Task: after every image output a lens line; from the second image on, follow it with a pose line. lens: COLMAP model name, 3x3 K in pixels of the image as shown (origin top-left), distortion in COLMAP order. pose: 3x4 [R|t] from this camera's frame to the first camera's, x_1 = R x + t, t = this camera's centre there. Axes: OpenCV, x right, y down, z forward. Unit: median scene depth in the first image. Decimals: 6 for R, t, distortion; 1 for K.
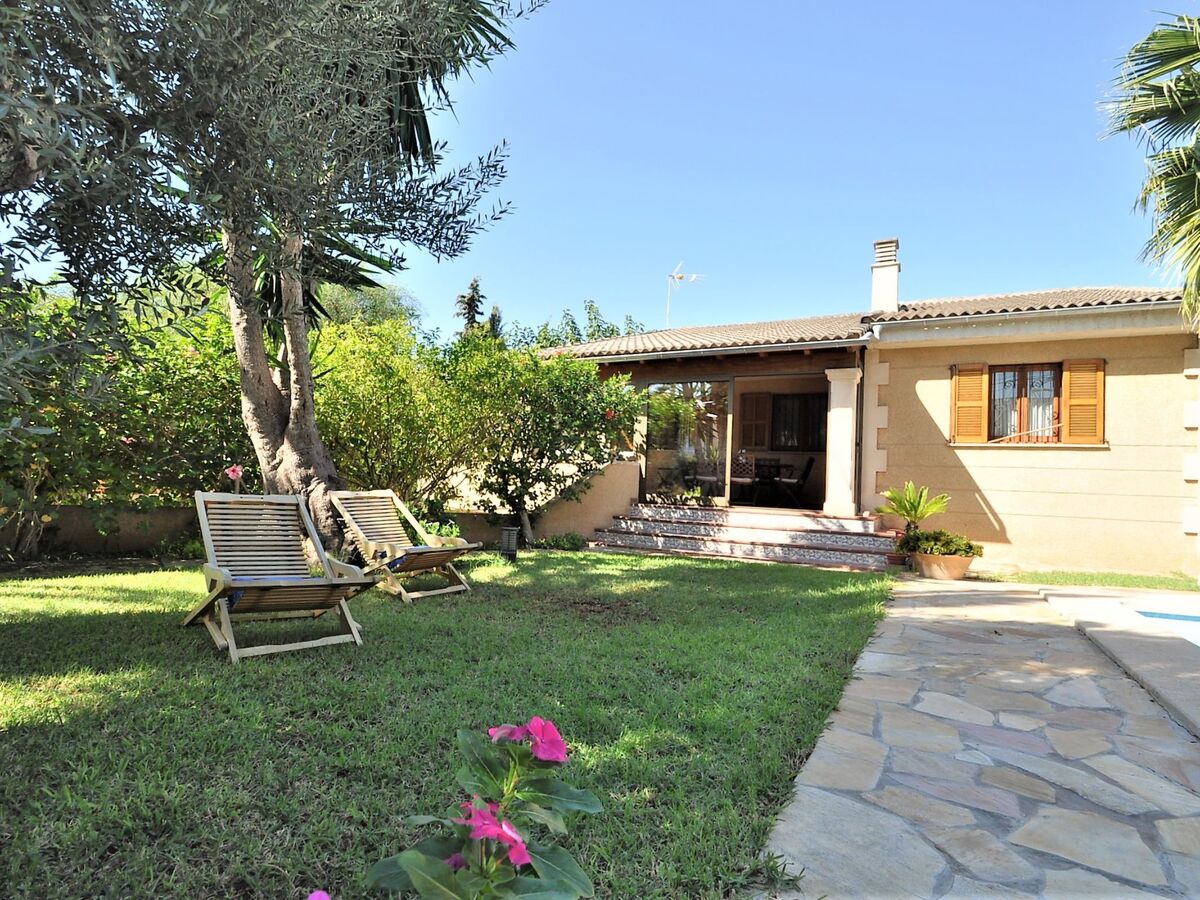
lens RADIAL K [[634.5, 0, 593.8], [0, 634.5, 456.4], [0, 0, 1]] dist [0.010870, -0.015326]
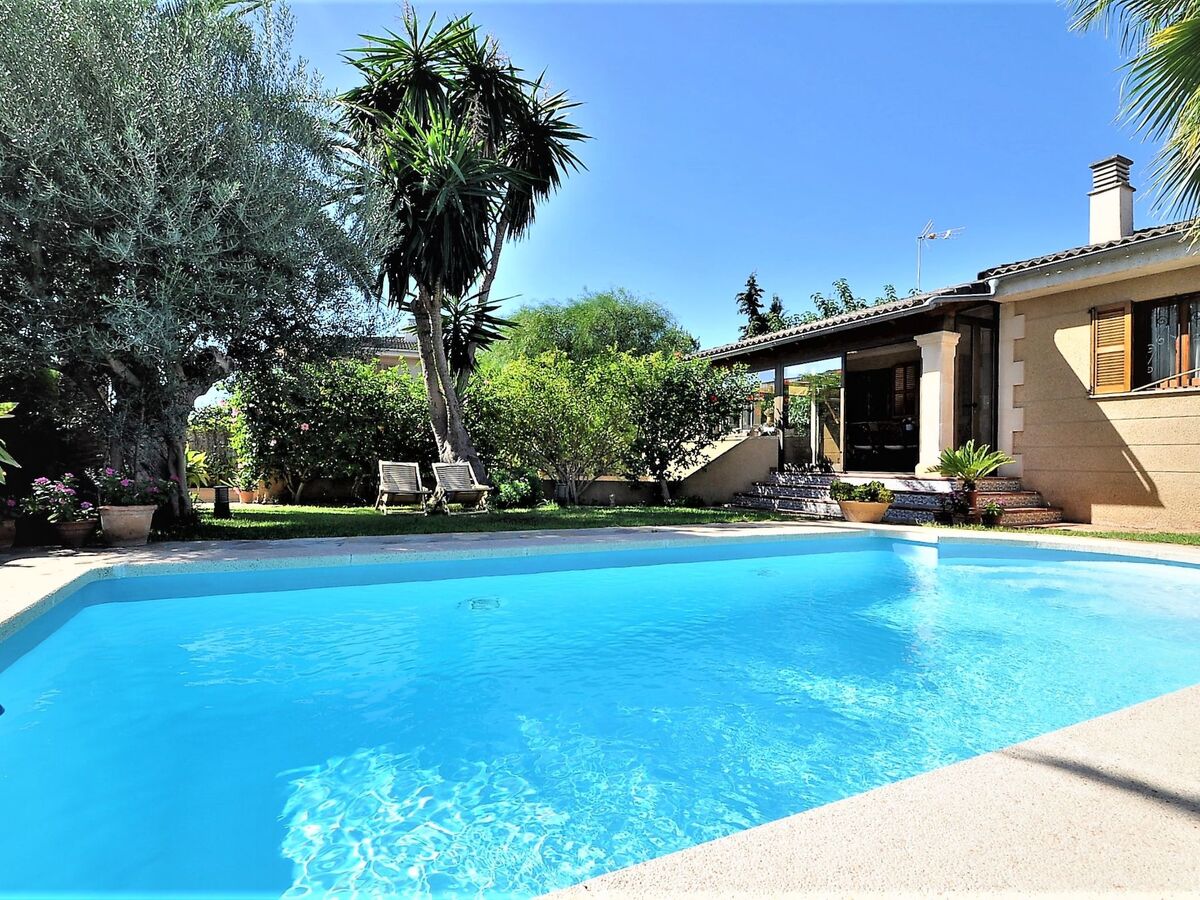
lens RADIAL K [[634.5, 0, 593.8], [0, 634.5, 456.4], [0, 0, 1]] dist [0.010870, -0.015326]
pose [[0.820012, -0.040301, -0.570925, 0.508011], [0.052890, 0.998585, 0.005477, 0.024255], [0.569897, -0.034688, 0.820984, -0.148348]]
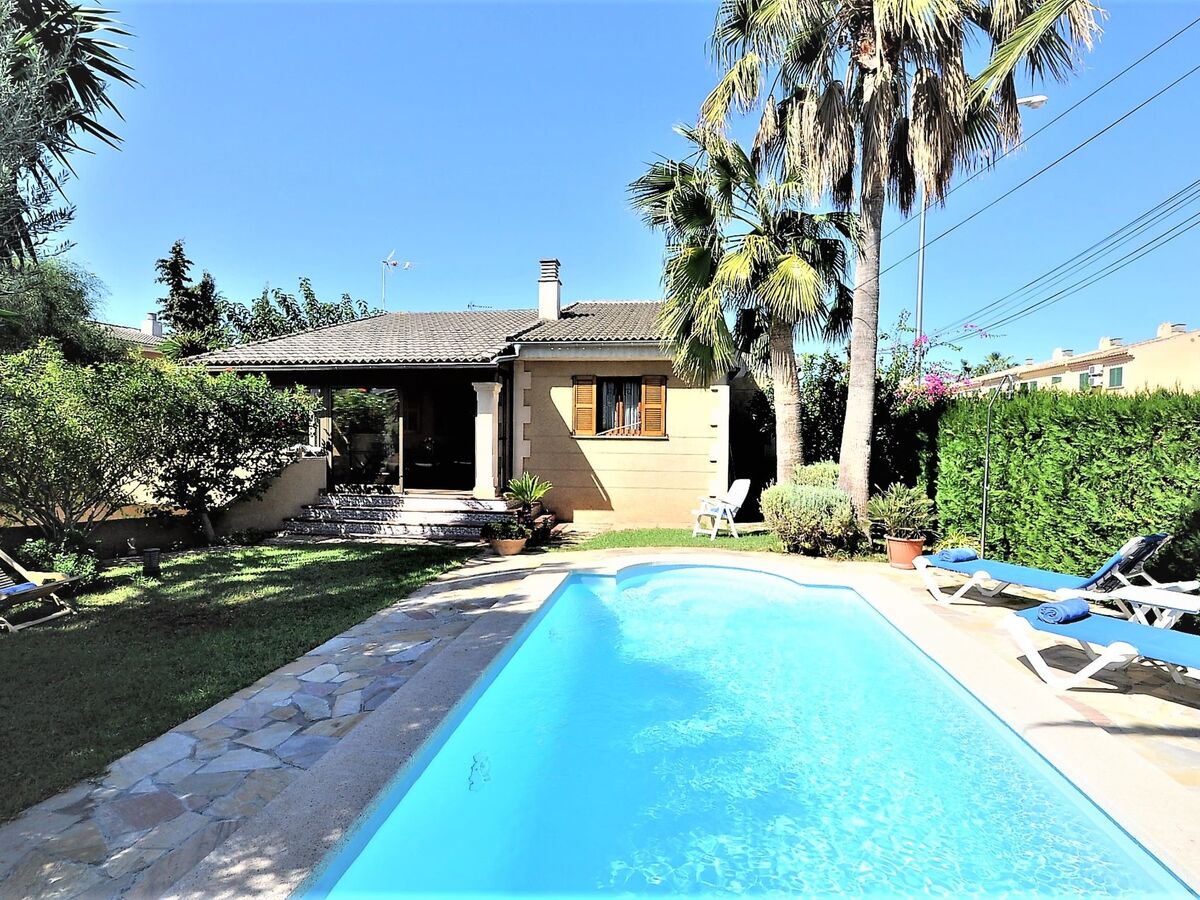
lens RADIAL K [[613.0, 0, 591.7], [0, 613.0, 458.2], [0, 0, 1]] dist [-0.001574, -0.002193]
pose [[0.938233, -0.046220, 0.342903, 0.160451], [0.014483, 0.995415, 0.094545, -0.097018], [-0.345701, -0.083739, 0.934601, -0.224214]]
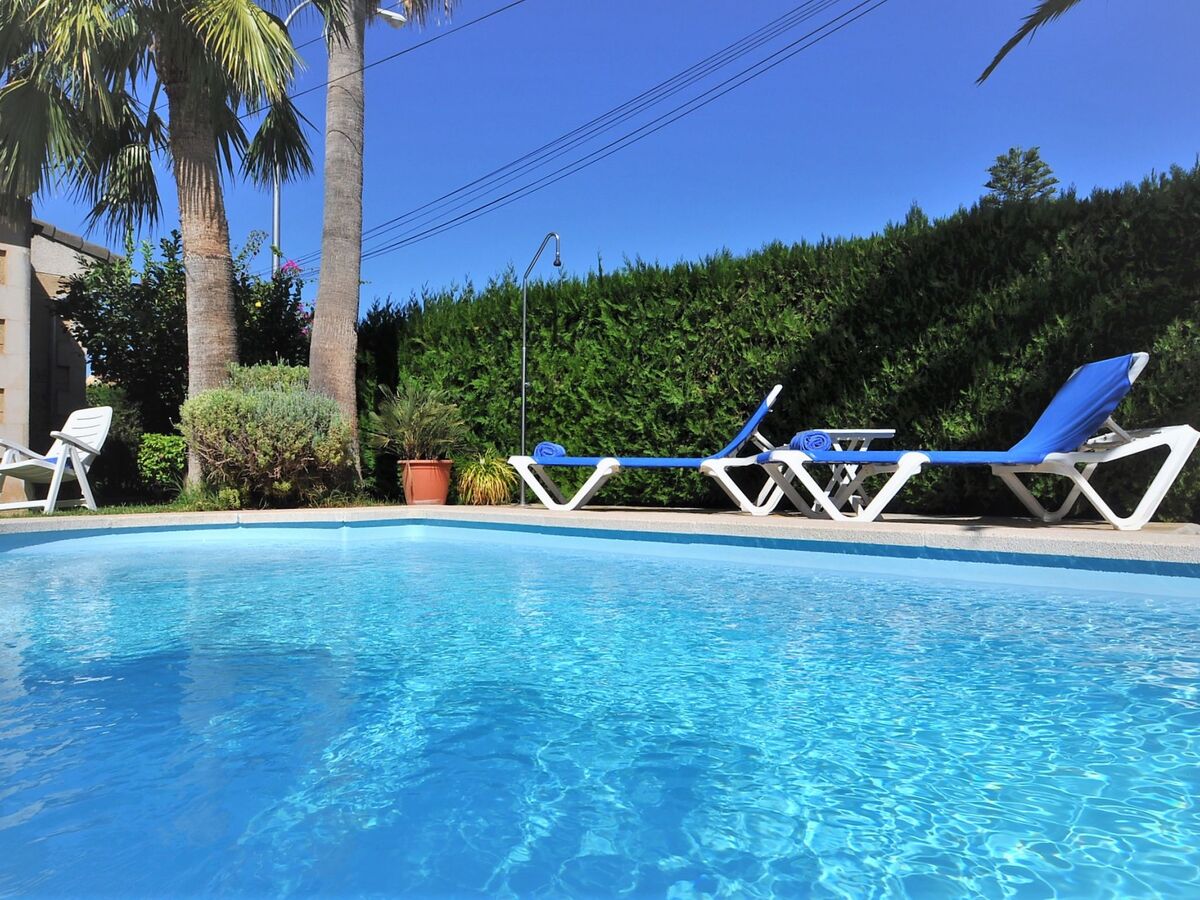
lens RADIAL K [[808.6, 0, 600.0], [0, 808.6, 450.0], [0, 0, 1]] dist [-0.034782, -0.003640]
pose [[0.220649, -0.022946, 0.975083, 0.160281], [-0.032029, 0.999014, 0.030757, 0.051958], [-0.974827, -0.038018, 0.219697, 0.075128]]
